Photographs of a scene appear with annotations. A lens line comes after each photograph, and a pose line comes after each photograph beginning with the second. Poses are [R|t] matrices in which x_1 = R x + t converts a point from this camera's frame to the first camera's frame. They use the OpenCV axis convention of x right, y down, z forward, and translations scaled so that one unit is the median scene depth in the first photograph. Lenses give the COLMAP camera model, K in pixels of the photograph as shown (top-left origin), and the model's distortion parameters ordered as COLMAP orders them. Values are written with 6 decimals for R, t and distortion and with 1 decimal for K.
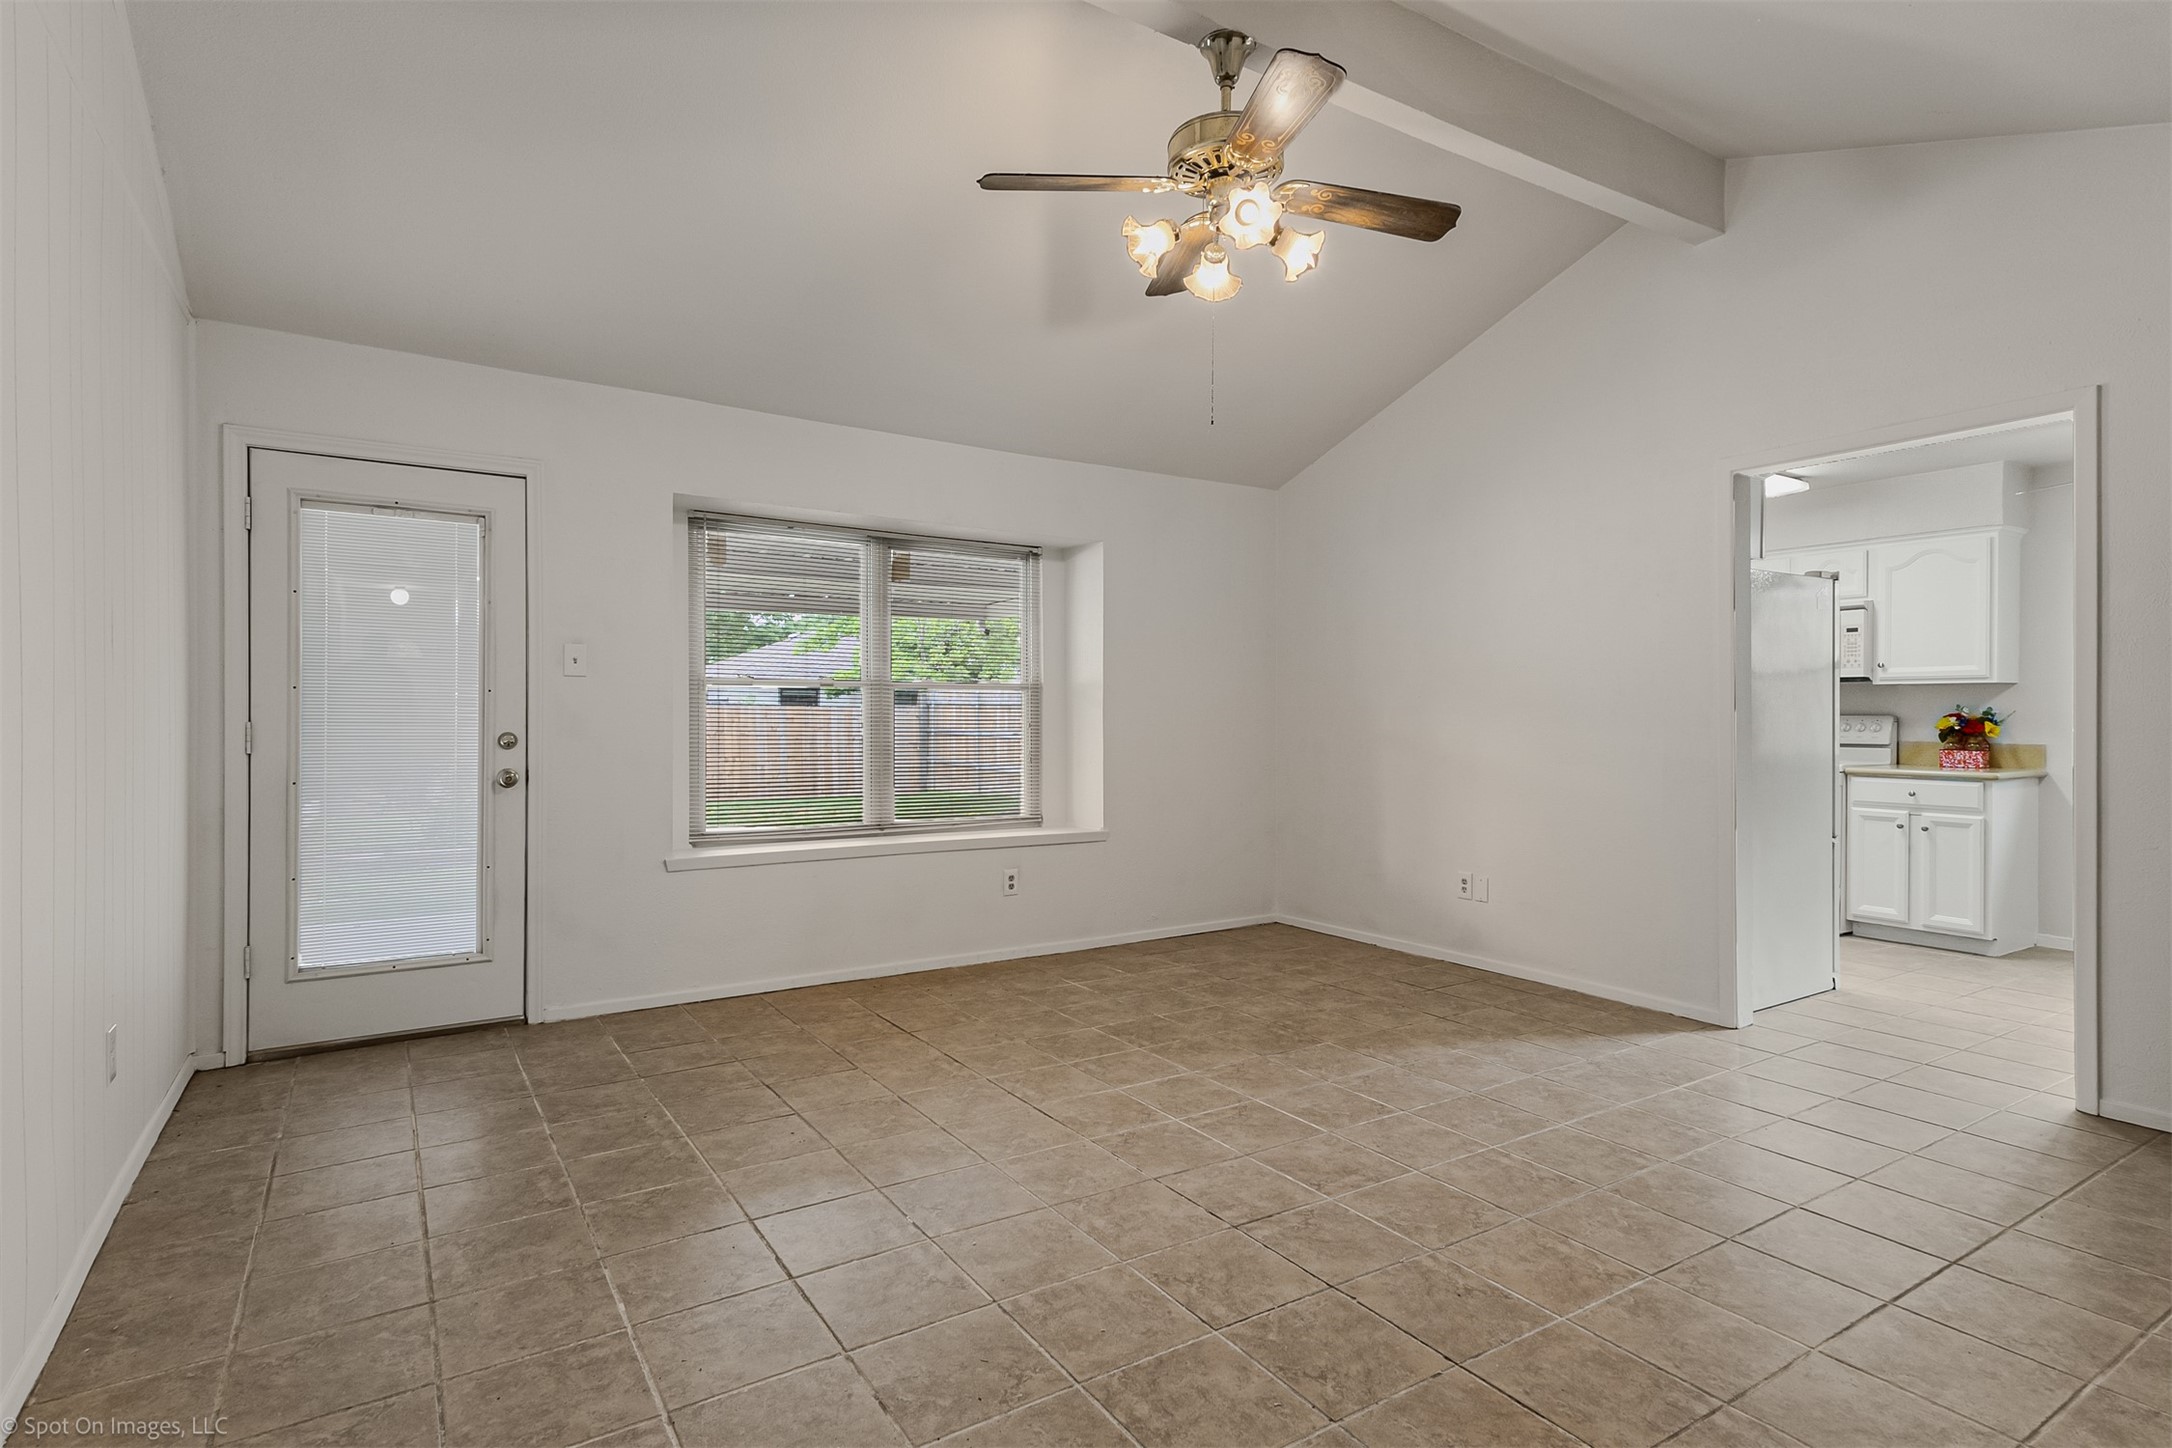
lens RADIAL K [[1099.8, 0, 1087.3], [0, 1099.8, 722.5], [0, 0, 1]] dist [0.018067, -0.000145]
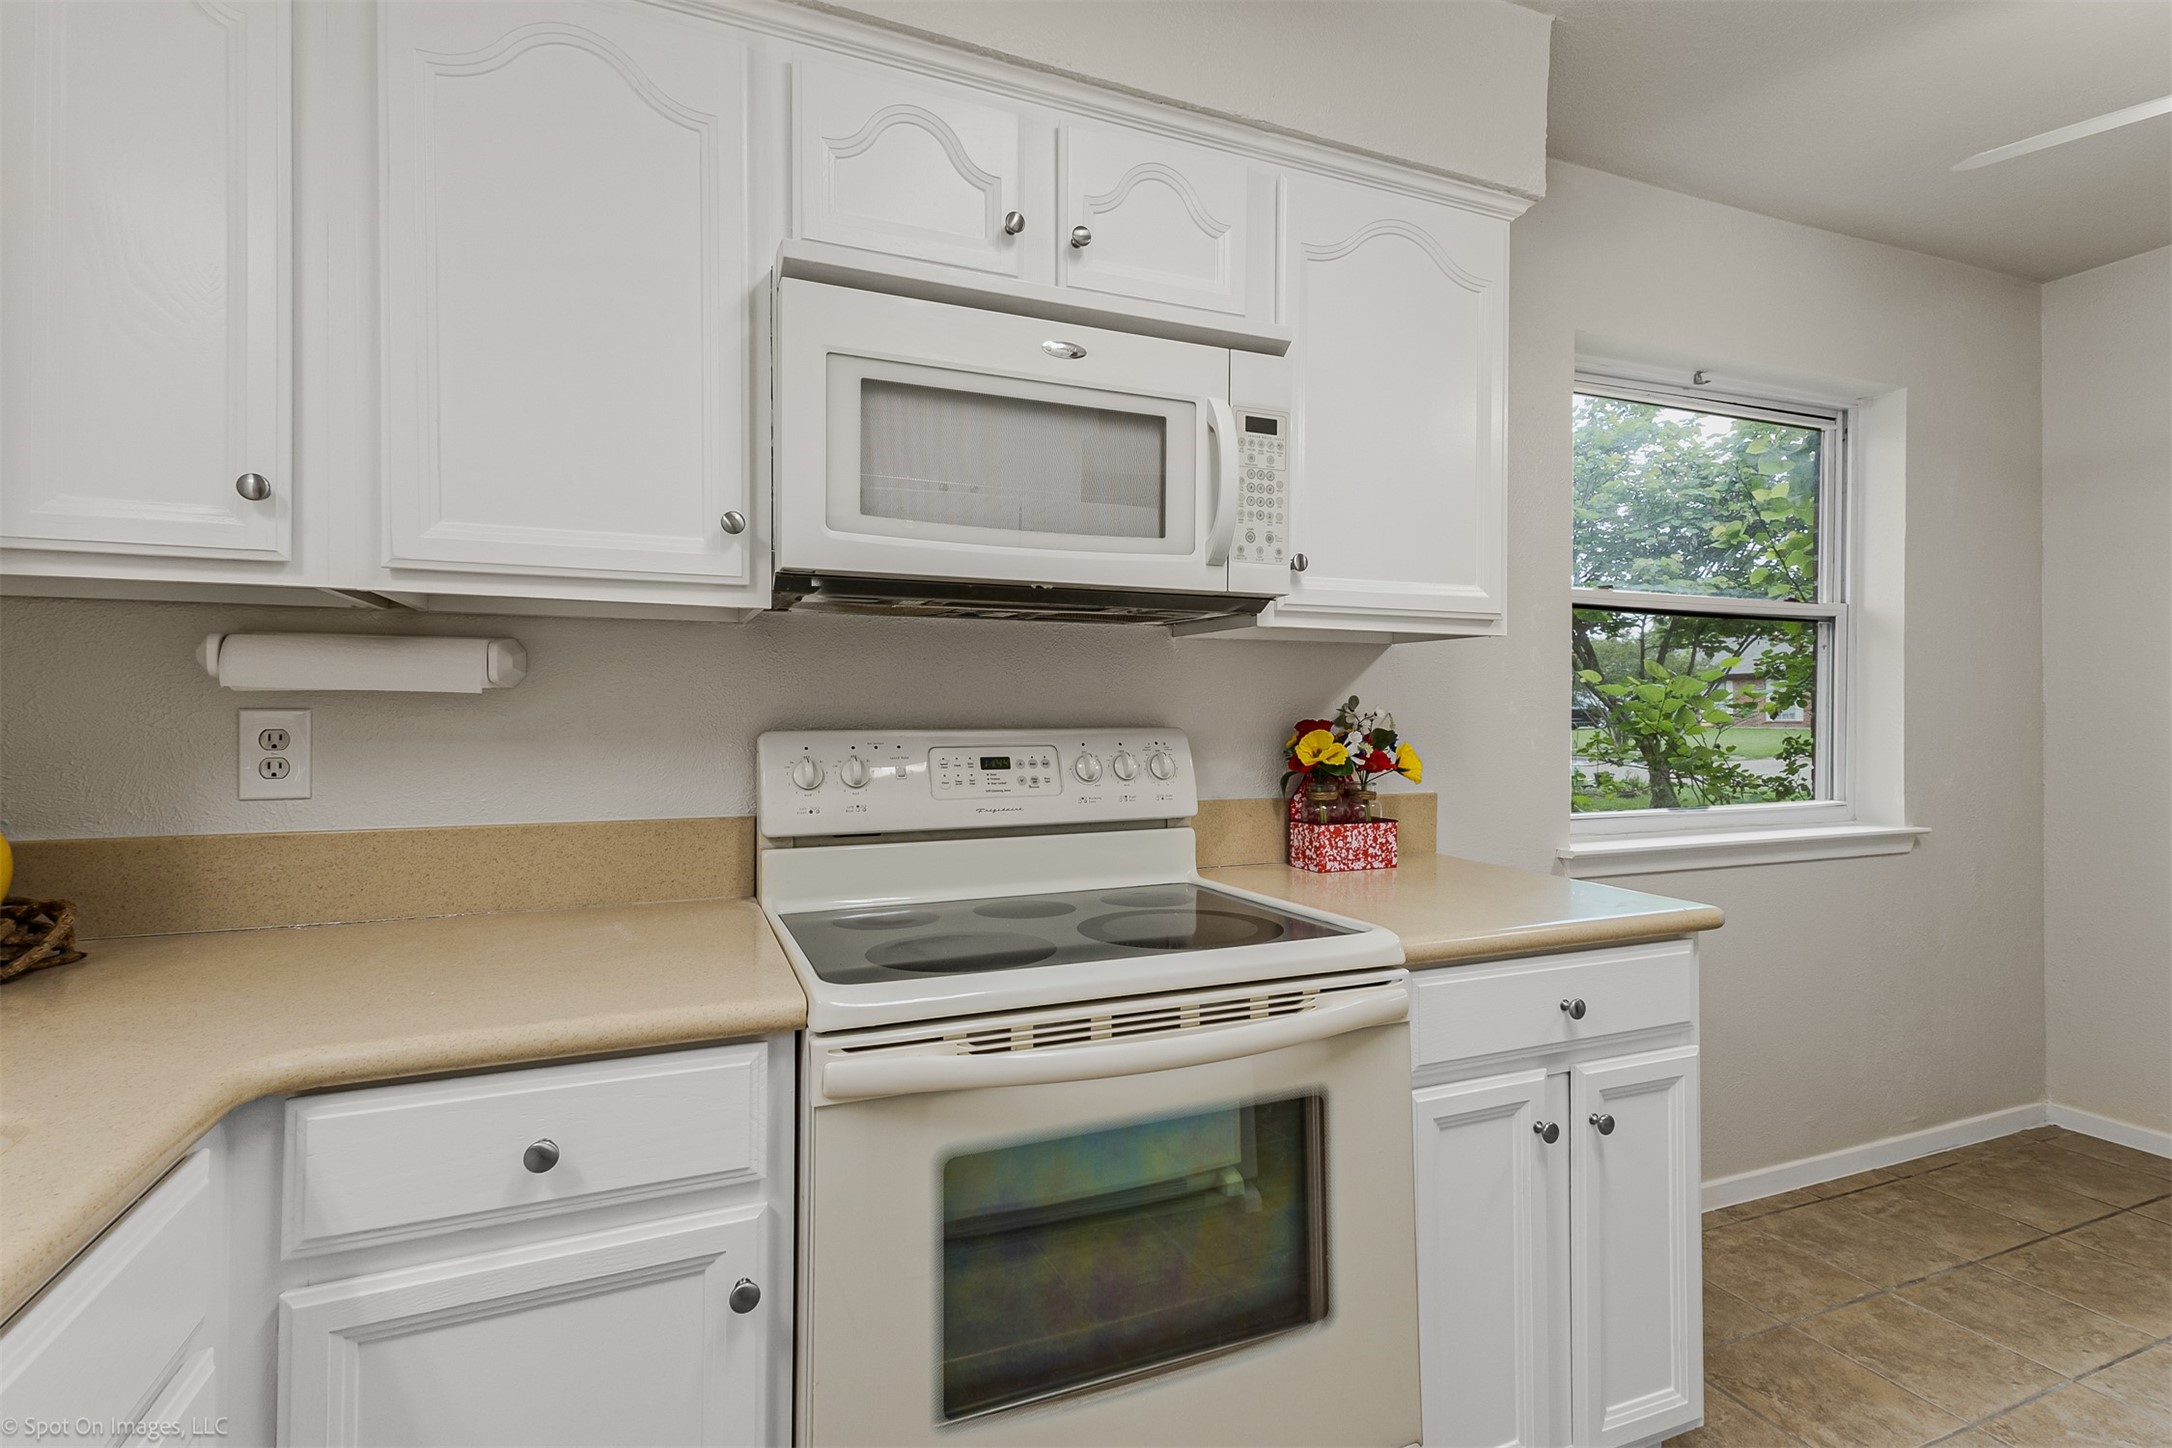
lens RADIAL K [[1002.4, 0, 1082.6], [0, 1002.4, 721.4], [0, 0, 1]] dist [0.021229, -0.000834]
pose [[0.174969, -0.005768, 0.984557, 0.428077], [0.007124, 0.999964, 0.004592, -0.009966], [-0.984548, 0.006211, 0.175003, 0.981299]]
